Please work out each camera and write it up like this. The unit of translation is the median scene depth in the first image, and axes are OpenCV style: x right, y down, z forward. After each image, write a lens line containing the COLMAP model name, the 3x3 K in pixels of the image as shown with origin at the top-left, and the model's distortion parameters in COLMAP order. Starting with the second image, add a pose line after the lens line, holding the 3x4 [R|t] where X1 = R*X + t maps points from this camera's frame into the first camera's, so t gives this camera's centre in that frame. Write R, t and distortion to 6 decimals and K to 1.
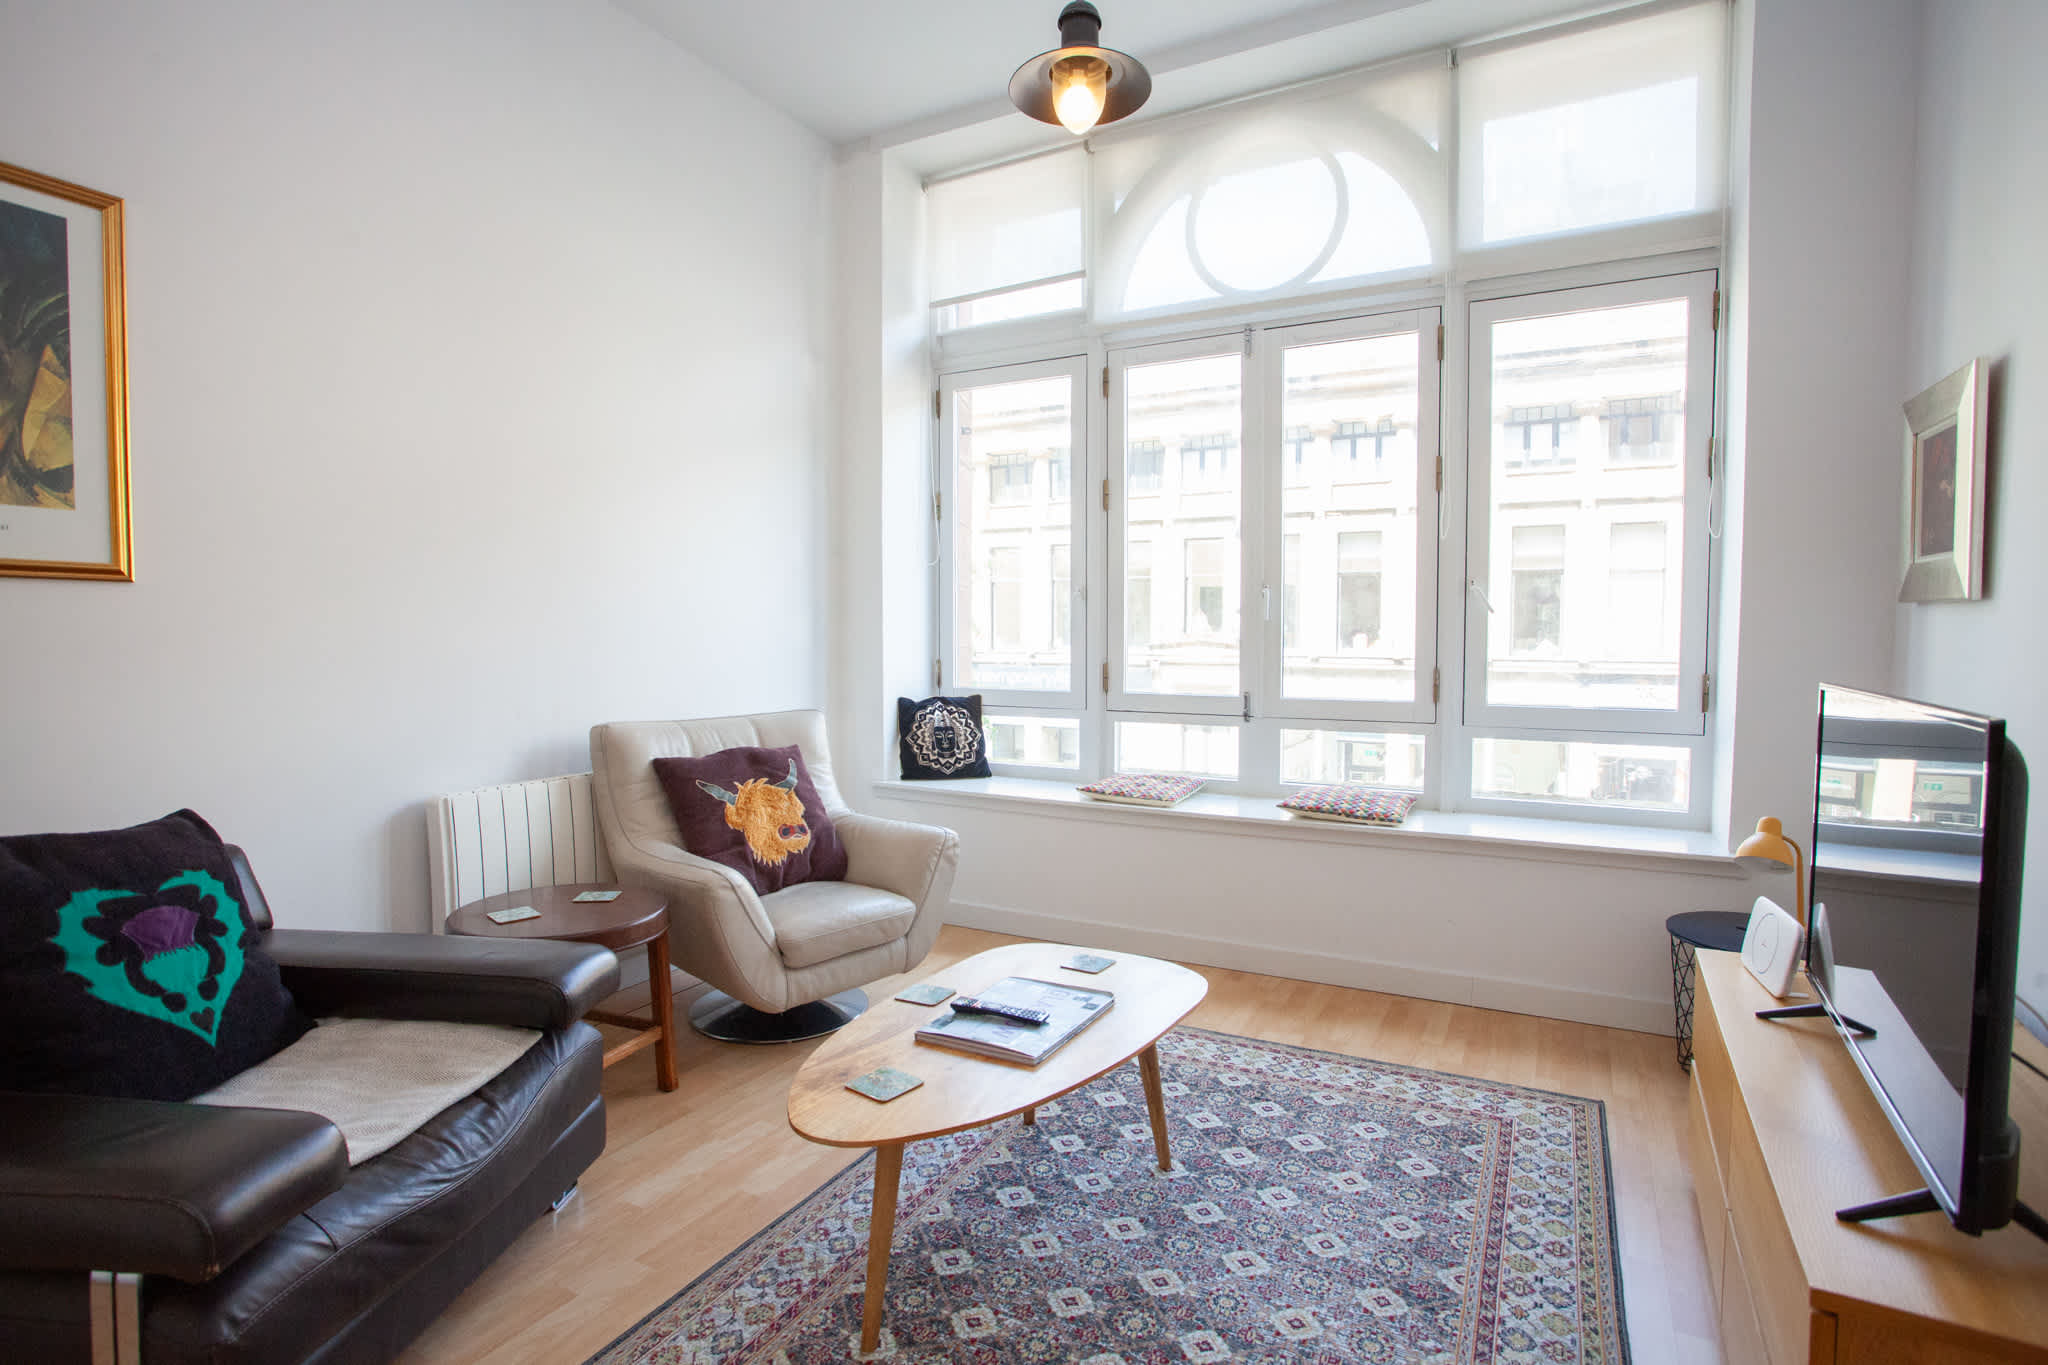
lens RADIAL K [[1015.1, 0, 1017.9], [0, 1015.1, 687.6], [0, 0, 1]] dist [-0.073981, 0.033836]
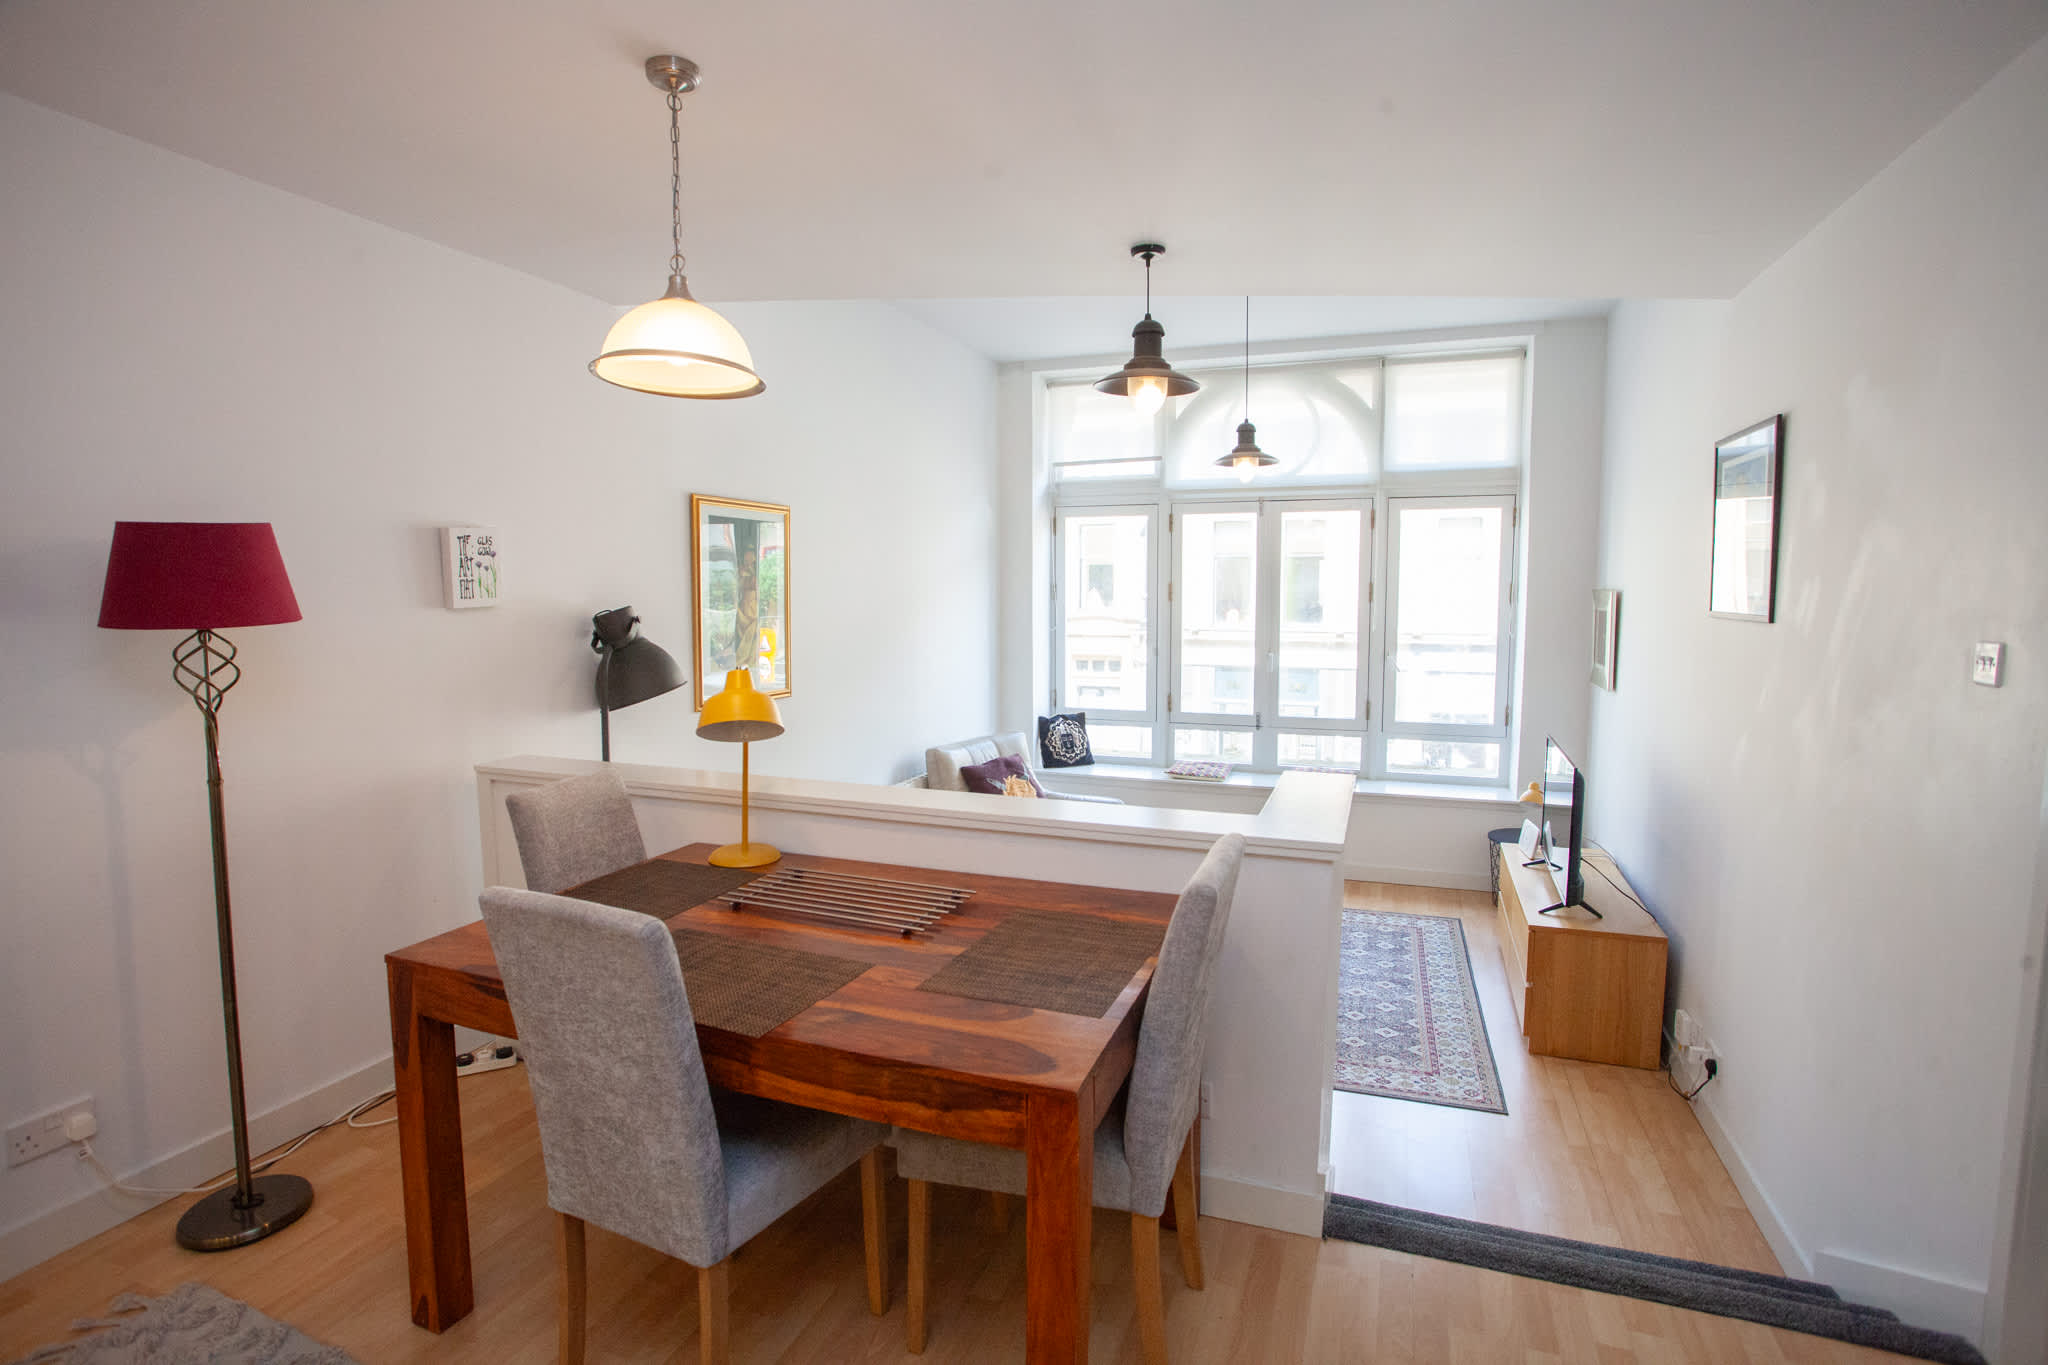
lens RADIAL K [[998.1, 0, 1017.7], [0, 998.1, 684.3], [0, 0, 1]] dist [-0.076671, 0.032668]
pose [[0.989898, -0.017728, 0.140670, -0.627187], [0.011861, 0.999029, 0.042435, -0.181886], [-0.141286, -0.040338, 0.989147, -0.918730]]
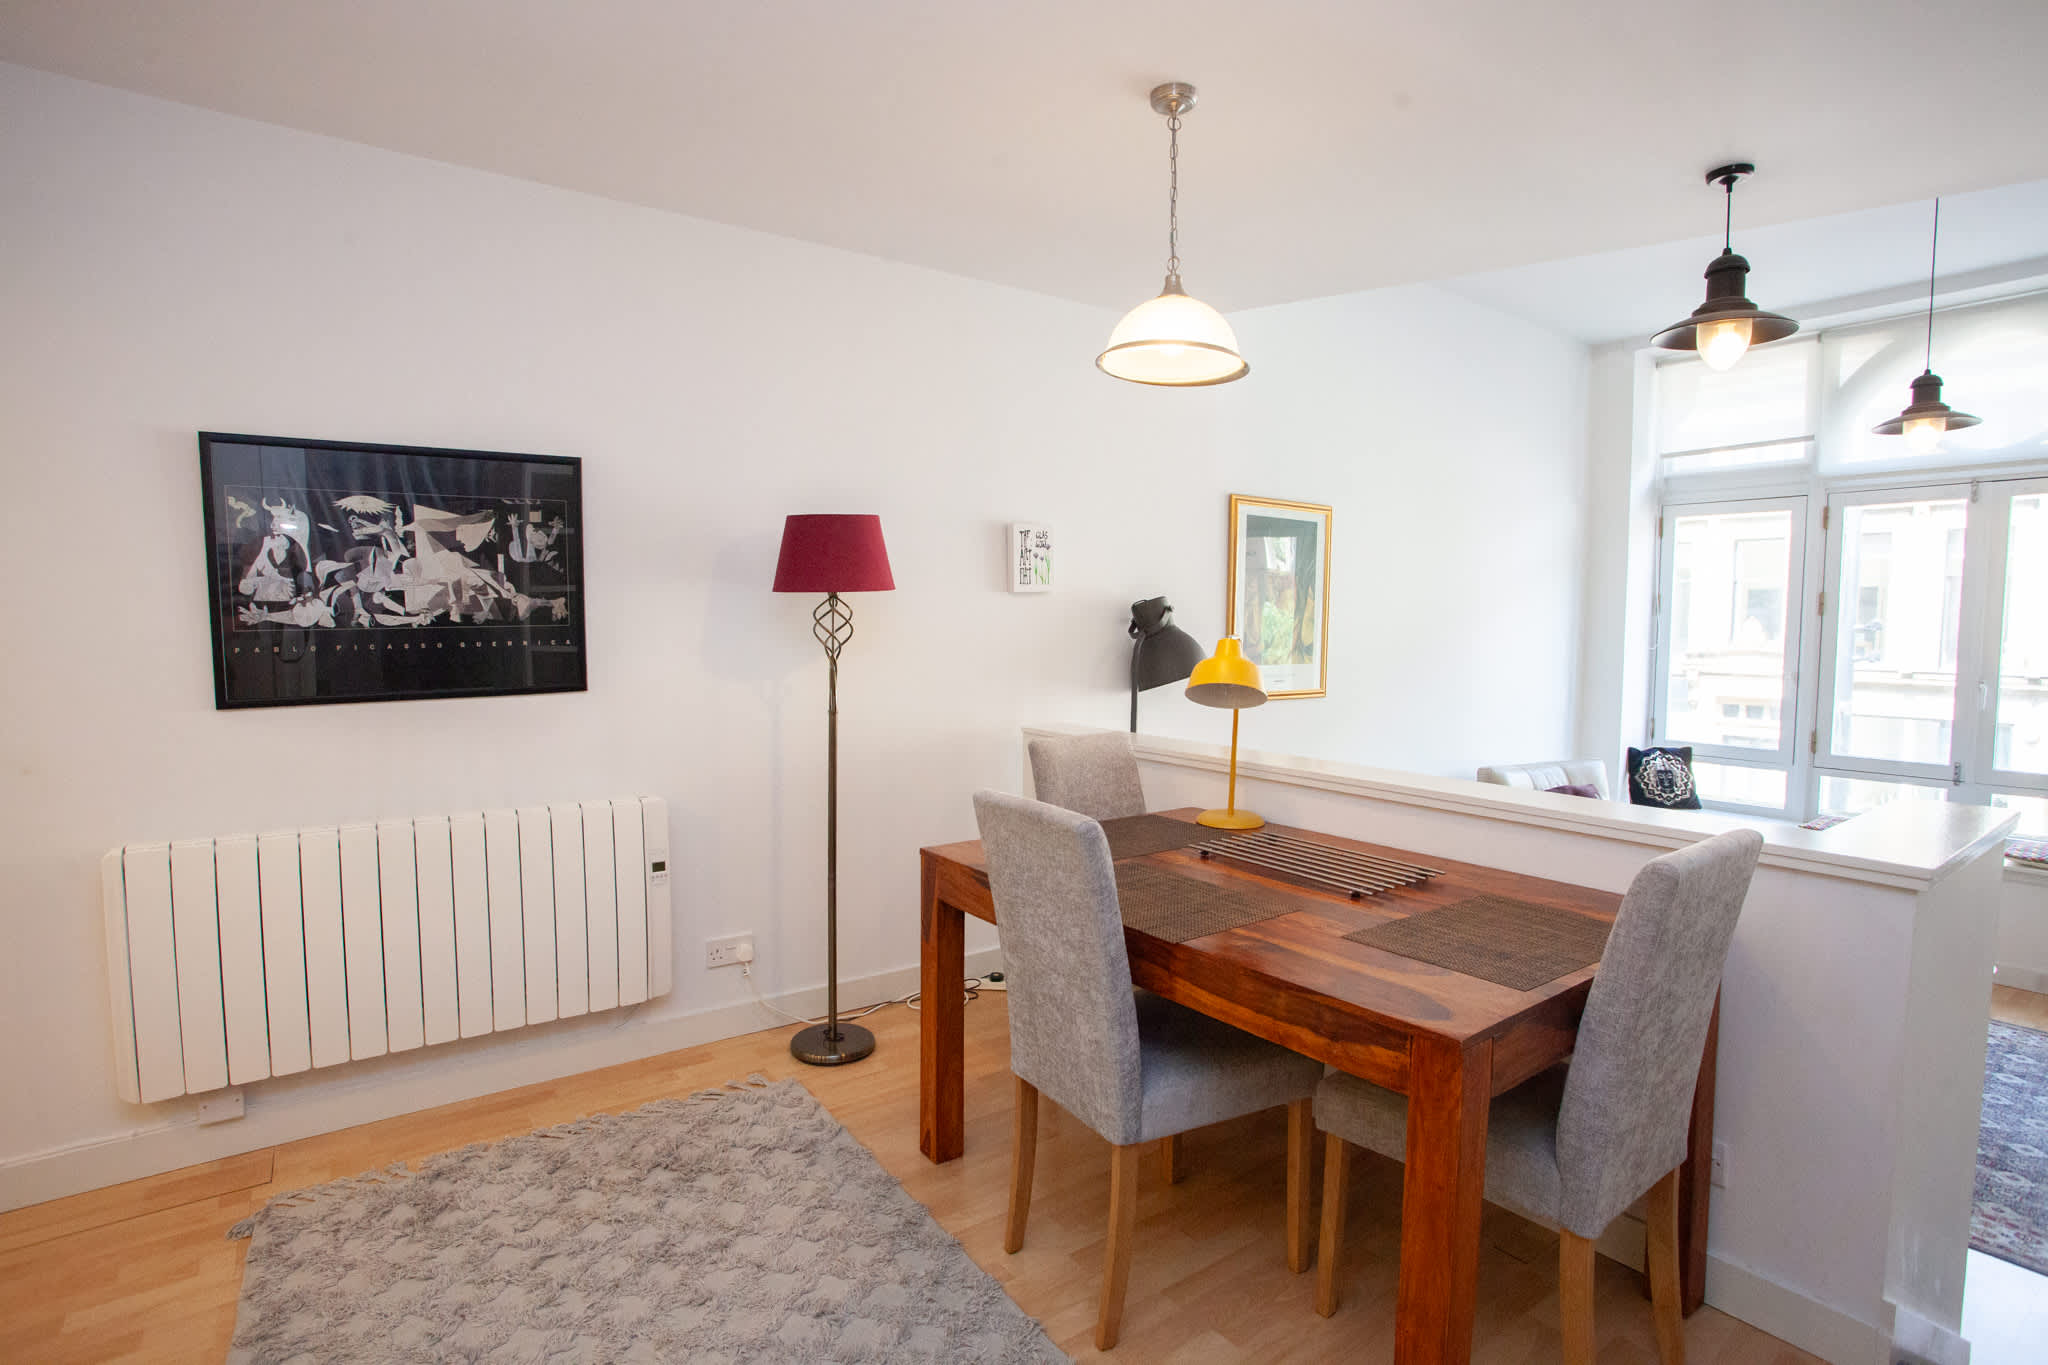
lens RADIAL K [[1015.1, 0, 1017.9], [0, 1015.1, 687.6], [0, 0, 1]] dist [-0.073981, 0.033836]
pose [[0.908383, 0.031690, -0.416936, -0.529778], [-0.025879, 0.999473, 0.019583, -0.128623], [0.417337, -0.006999, 0.908725, -0.963872]]
